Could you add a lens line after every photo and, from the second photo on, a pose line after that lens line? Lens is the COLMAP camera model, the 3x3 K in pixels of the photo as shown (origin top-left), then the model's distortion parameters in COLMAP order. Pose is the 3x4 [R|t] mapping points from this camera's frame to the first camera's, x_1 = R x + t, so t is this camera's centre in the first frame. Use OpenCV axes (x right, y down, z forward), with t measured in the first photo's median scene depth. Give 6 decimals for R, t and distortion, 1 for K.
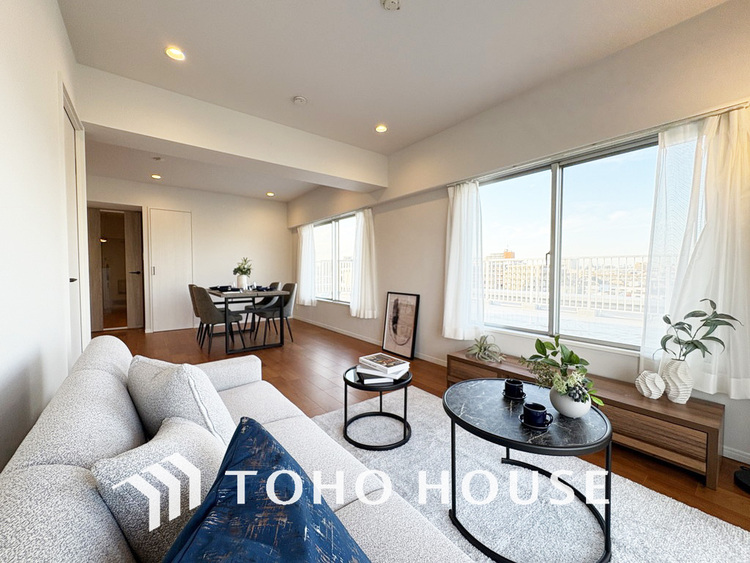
lens RADIAL K [[300.4, 0, 376.1], [0, 300.4, 278.8], [0, 0, 1]] dist [-0.000582, 0.000477]
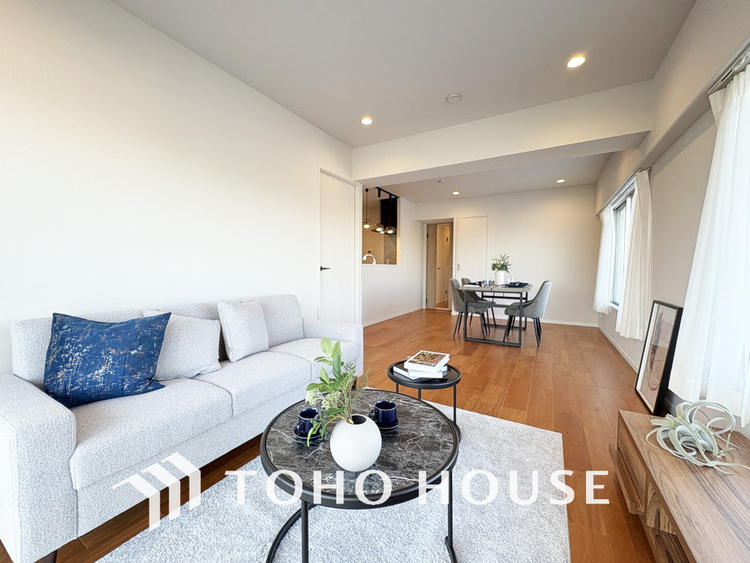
lens RADIAL K [[300.4, 0, 377.4], [0, 300.4, 282.3], [0, 0, 1]] dist [-0.000582, 0.000477]
pose [[0.384869, 0.045847, -0.921832, 0.354279], [-0.033176, 0.998807, 0.035824, 0.003969], [0.922375, 0.016795, 0.385930, 0.216283]]
